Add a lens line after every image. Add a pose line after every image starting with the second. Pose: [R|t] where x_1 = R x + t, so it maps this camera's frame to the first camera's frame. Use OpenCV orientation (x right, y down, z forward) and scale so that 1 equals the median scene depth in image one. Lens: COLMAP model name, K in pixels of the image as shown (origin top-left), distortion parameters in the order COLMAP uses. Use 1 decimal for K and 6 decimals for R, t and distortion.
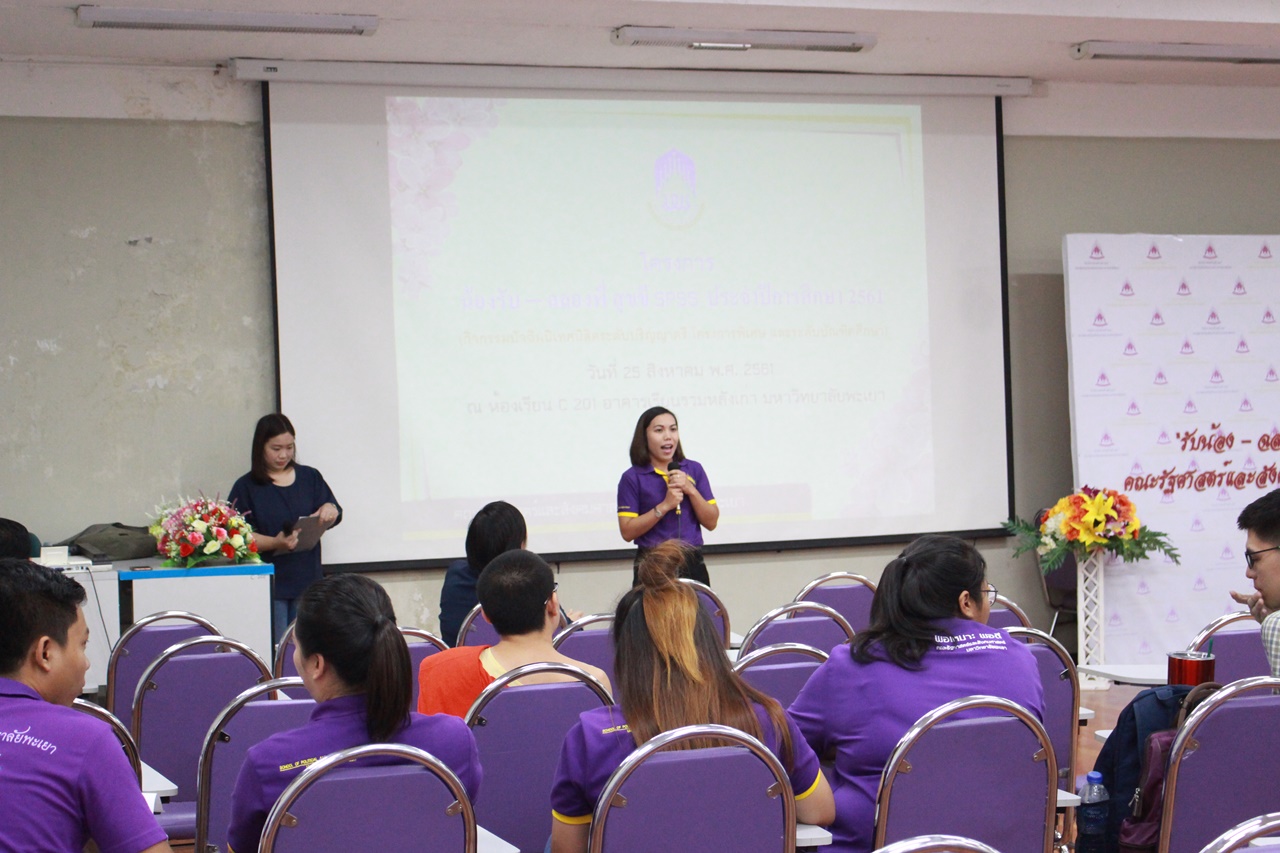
lens RADIAL K [[2423.8, 0, 643.9], [0, 2423.8, 424.1], [0, 0, 1]] dist [0.134048, 0.000000]
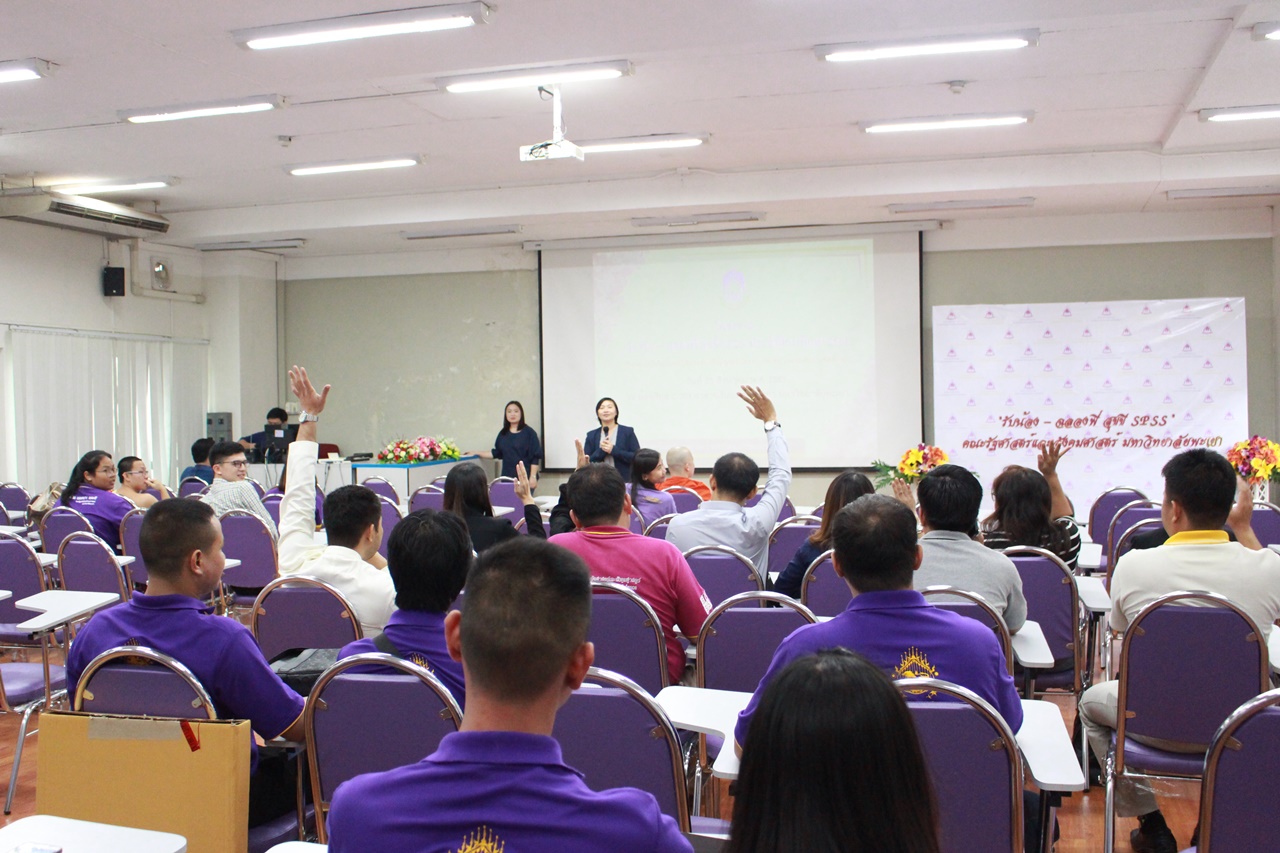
lens RADIAL K [[1342.0, 0, 635.4], [0, 1342.0, 430.9], [0, 0, 1]] dist [0.004614, 0.000000]
pose [[0.799303, 0.028746, -0.600240, 0.595159], [-0.011135, 0.999392, 0.033033, -0.015336], [0.600825, -0.019720, 0.799137, 0.060788]]
